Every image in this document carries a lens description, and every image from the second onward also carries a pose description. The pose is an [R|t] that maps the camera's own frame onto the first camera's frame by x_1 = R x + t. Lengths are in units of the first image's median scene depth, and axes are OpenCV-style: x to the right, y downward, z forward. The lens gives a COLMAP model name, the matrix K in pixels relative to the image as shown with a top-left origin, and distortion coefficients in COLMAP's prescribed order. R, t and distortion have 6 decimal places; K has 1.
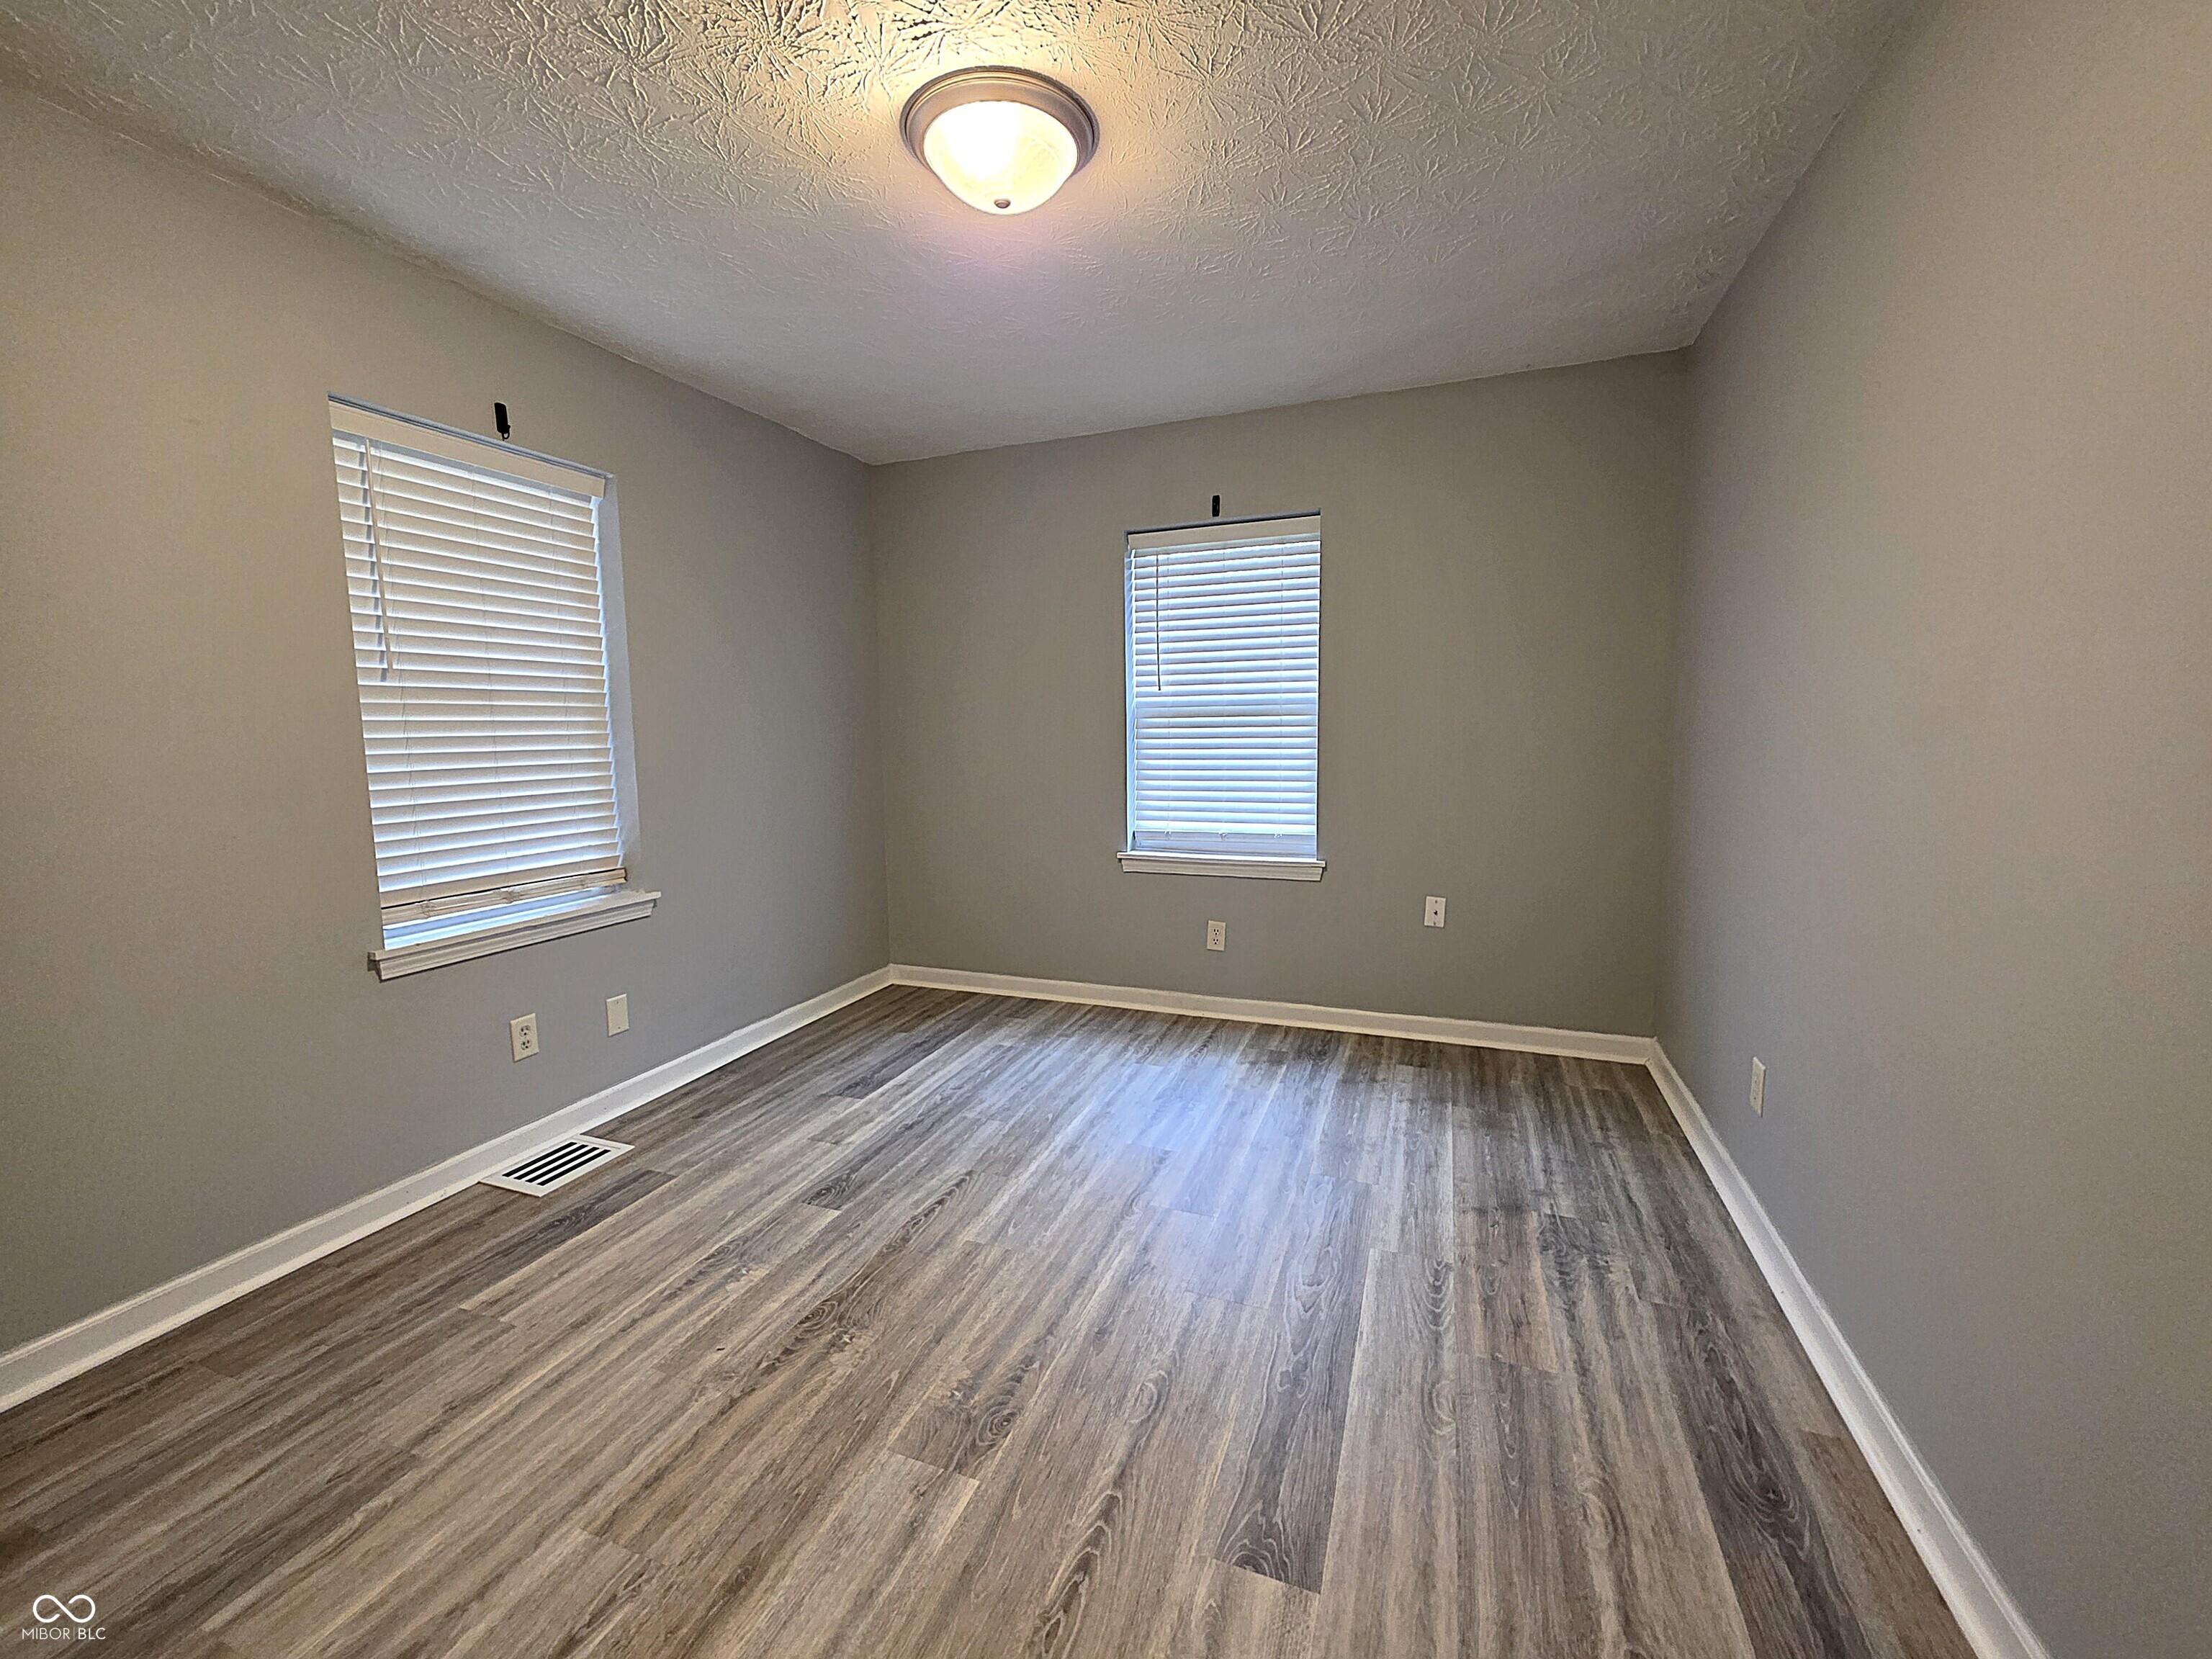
lens RADIAL K [[896.2, 0, 1101.6], [0, 896.2, 824.3], [0, 0, 1]] dist [0.001201, 0.000037]
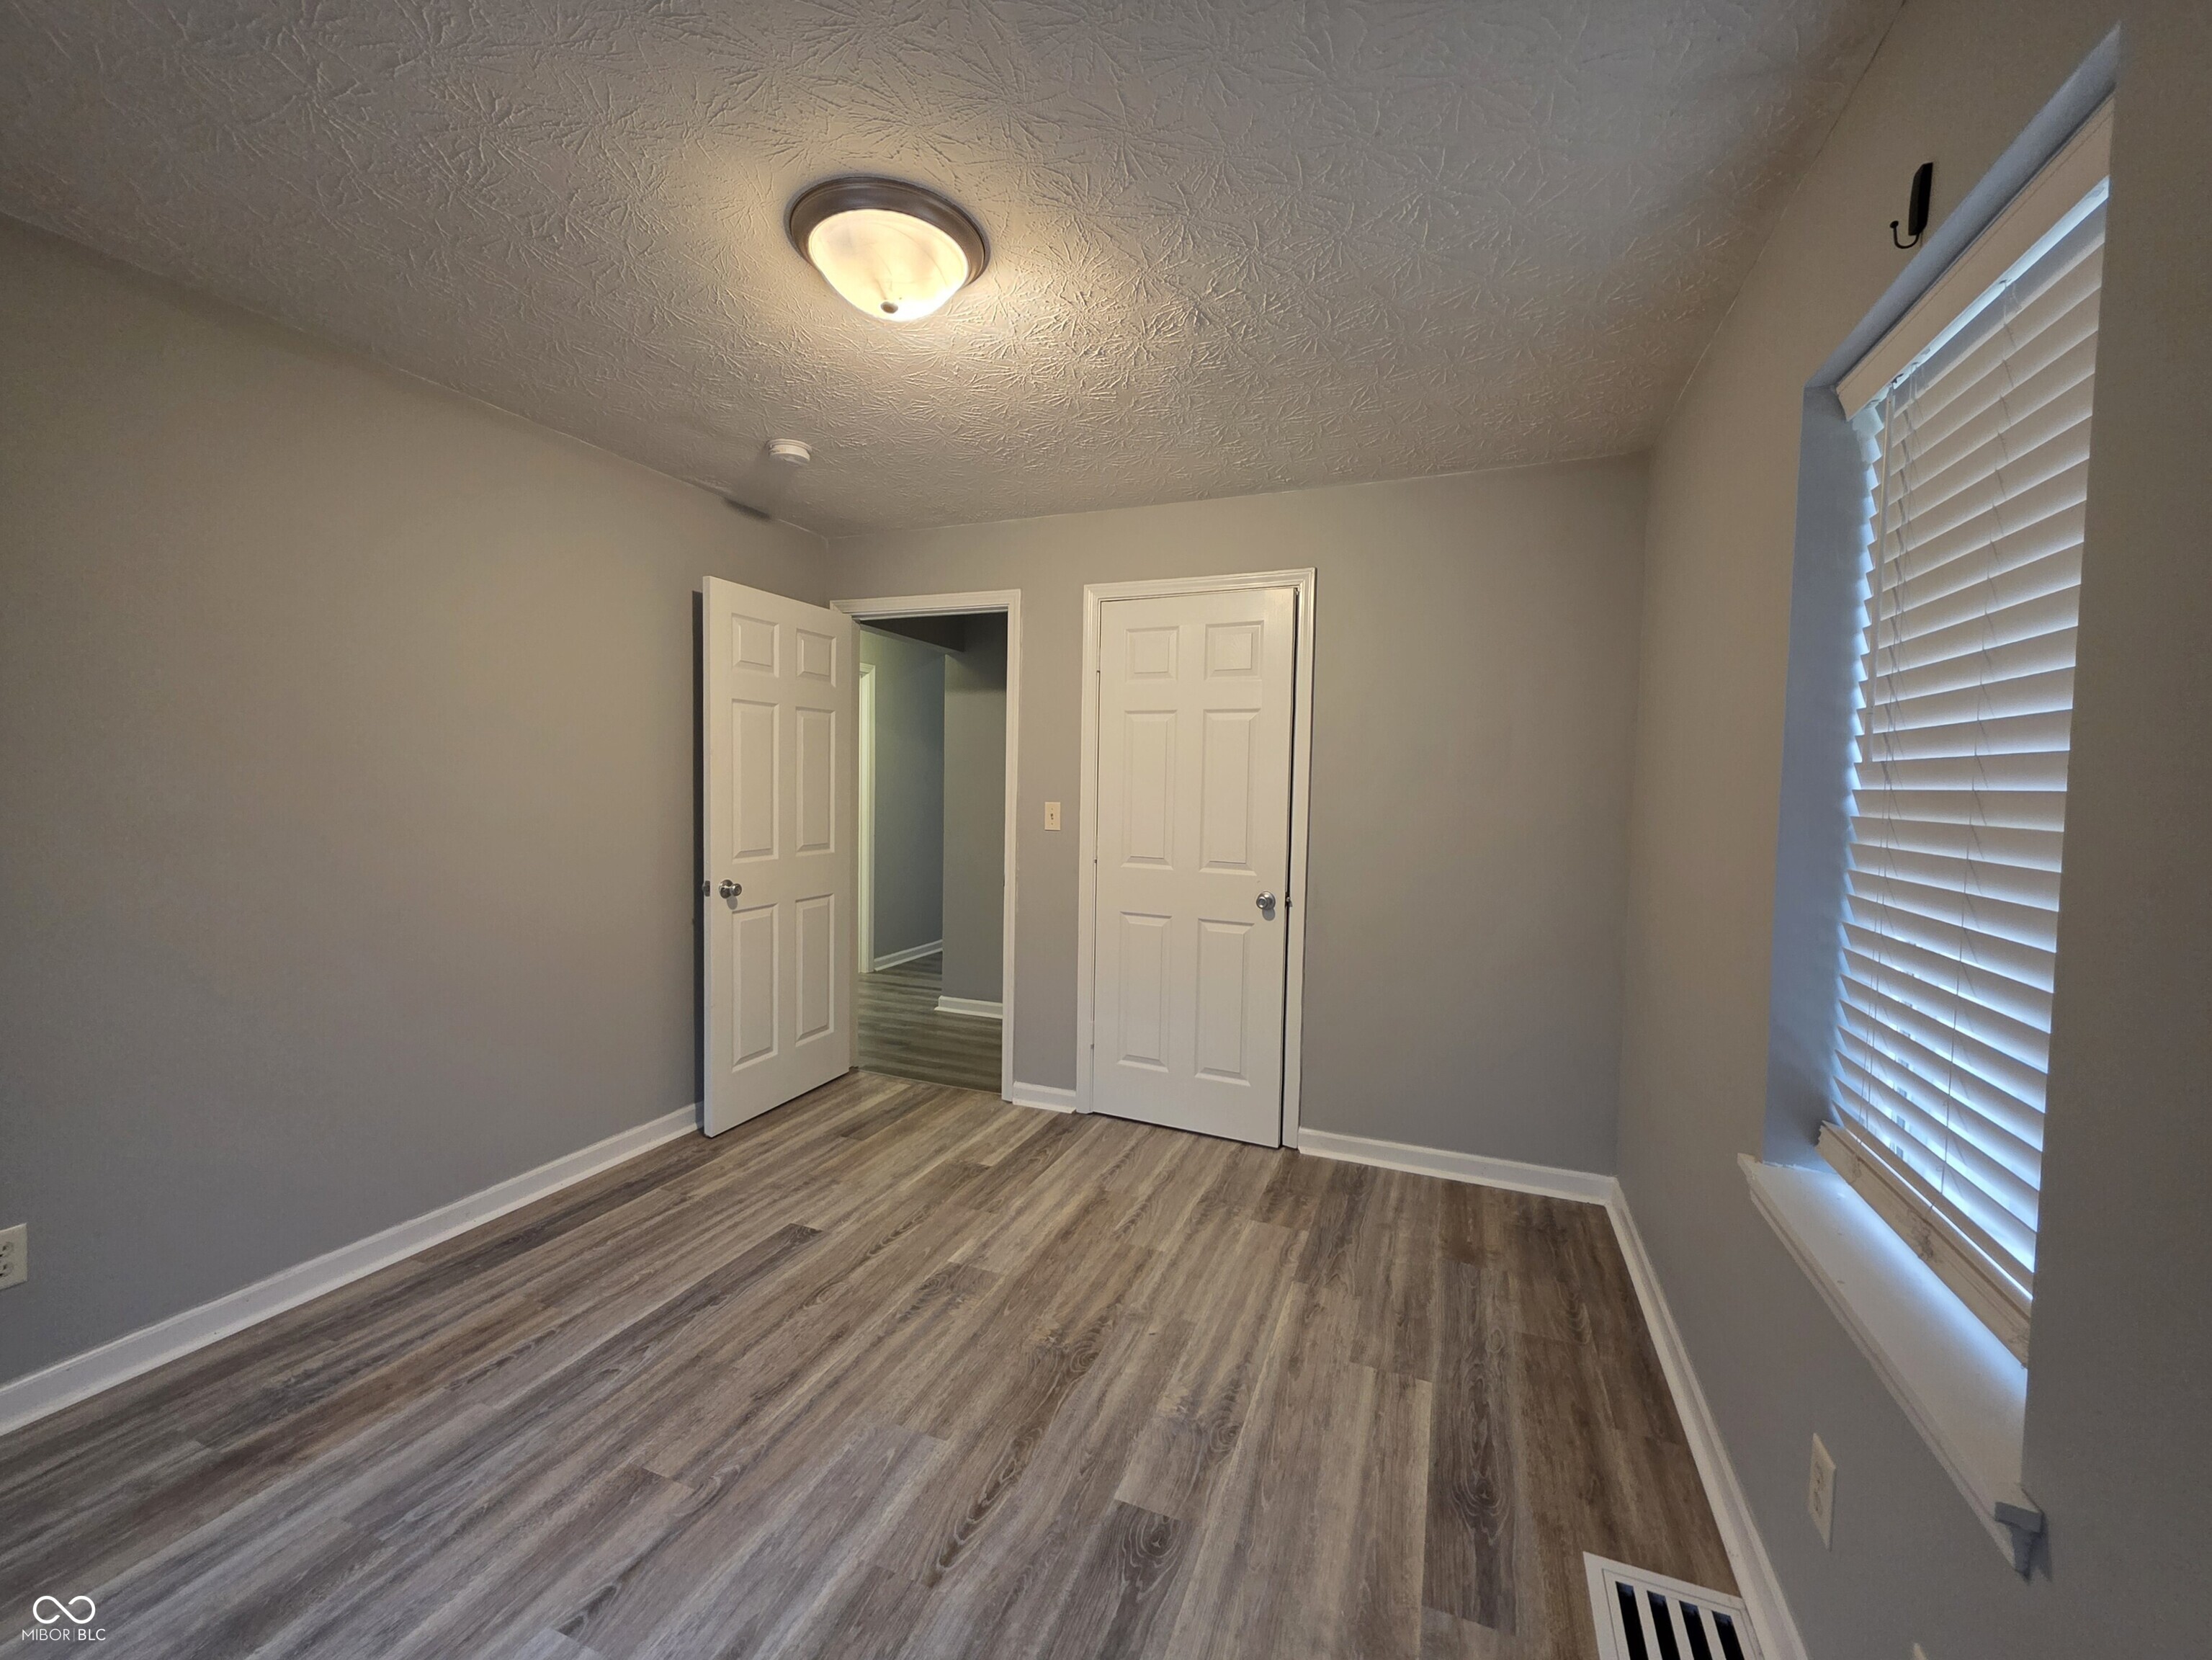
lens RADIAL K [[896.3, 0, 1101.6], [0, 896.3, 824.8], [0, 0, 1]] dist [0.001201, 0.000037]
pose [[-0.999929, -0.004876, 0.010839, -0.336284], [-0.003106, 0.987476, 0.157738, -0.270057], [-0.011473, 0.157693, -0.987422, 1.929626]]
